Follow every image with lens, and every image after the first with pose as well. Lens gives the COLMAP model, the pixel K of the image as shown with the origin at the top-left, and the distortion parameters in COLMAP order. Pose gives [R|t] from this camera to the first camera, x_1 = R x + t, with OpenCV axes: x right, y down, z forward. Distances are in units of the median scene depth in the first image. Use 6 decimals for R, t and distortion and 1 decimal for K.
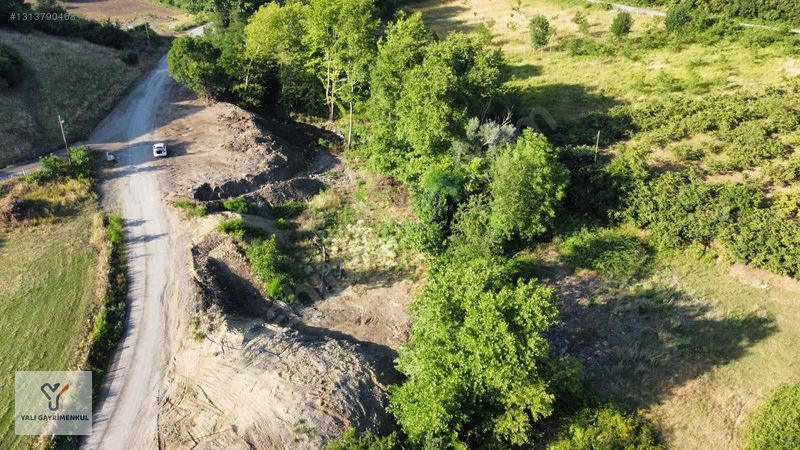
lens RADIAL K [[612.1, 0, 400.0], [0, 612.1, 225.0], [0, 0, 1]] dist [-0.006936, -0.002176]
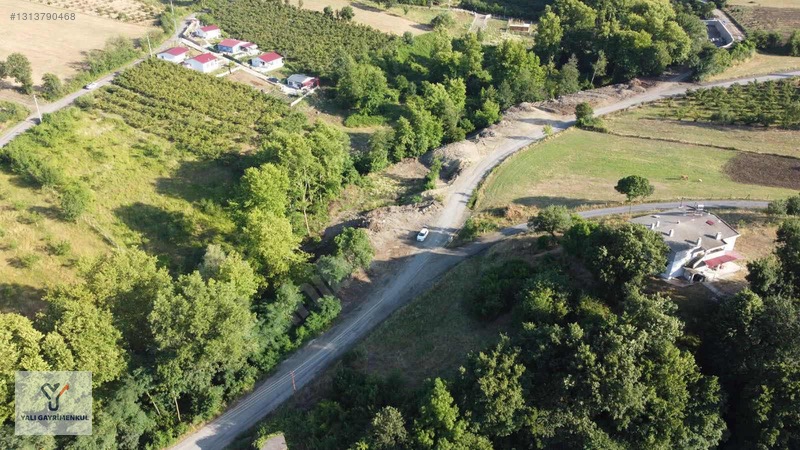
lens RADIAL K [[612.1, 0, 400.0], [0, 612.1, 225.0], [0, 0, 1]] dist [-0.006936, -0.002176]
pose [[-0.723494, -0.366857, 0.584784, -1.457761], [0.356744, 0.526538, 0.771681, -1.594736], [-0.591008, 0.766925, -0.250073, 1.609199]]
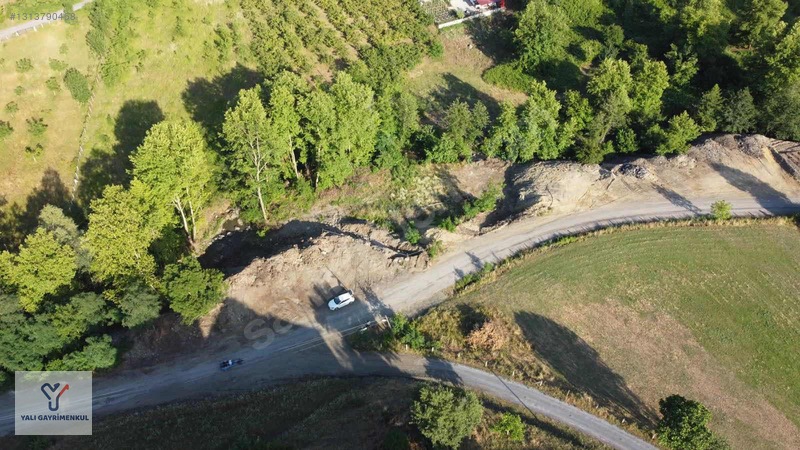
lens RADIAL K [[612.1, 0, 400.0], [0, 612.1, 225.0], [0, 0, 1]] dist [-0.006936, -0.002176]
pose [[-0.135166, -0.688582, 0.712450, -1.230183], [0.519223, 0.563188, 0.642827, -0.952617], [-0.843882, 0.456810, 0.281404, 0.618874]]
